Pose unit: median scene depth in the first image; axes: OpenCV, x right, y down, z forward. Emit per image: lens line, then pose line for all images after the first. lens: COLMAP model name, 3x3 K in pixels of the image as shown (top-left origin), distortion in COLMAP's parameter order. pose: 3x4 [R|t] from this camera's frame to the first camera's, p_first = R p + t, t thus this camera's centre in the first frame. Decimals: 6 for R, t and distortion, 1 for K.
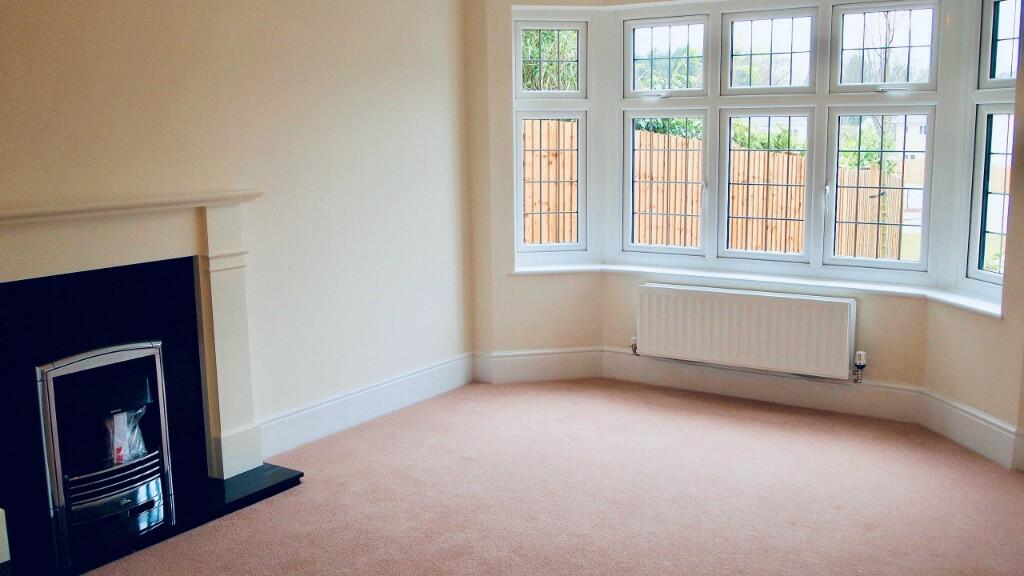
lens RADIAL K [[1005.7, 0, 511.0], [0, 1005.7, 286.2], [0, 0, 1]] dist [-0.009771, -0.007319]
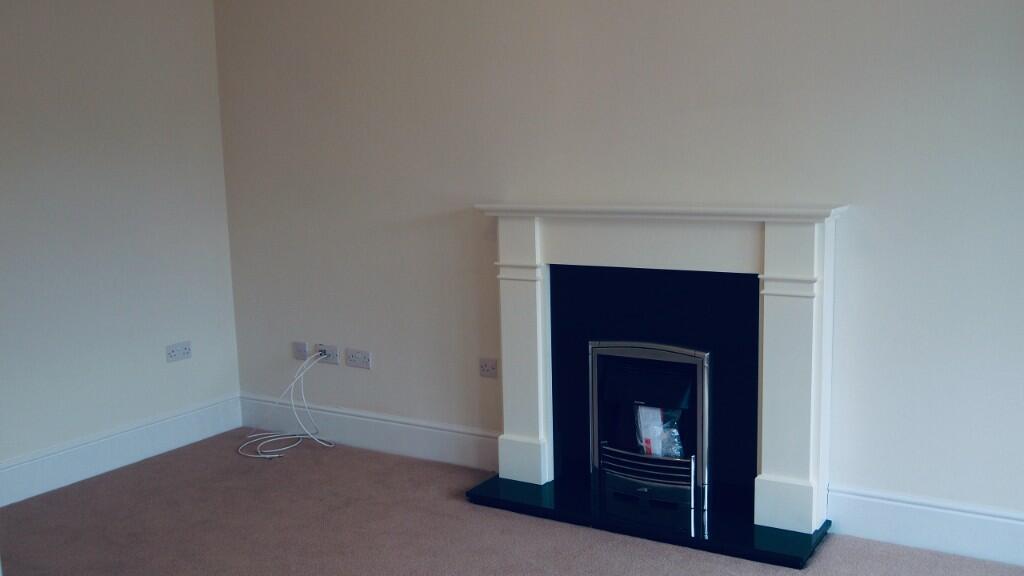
lens RADIAL K [[1005.7, 0, 511.0], [0, 1005.7, 286.2], [0, 0, 1]] dist [-0.009771, -0.007319]
pose [[0.035540, 0.173015, -0.984278, 0.439052], [-0.121810, 0.978307, 0.167567, -0.110760], [0.991917, 0.113939, 0.055844, 0.559133]]
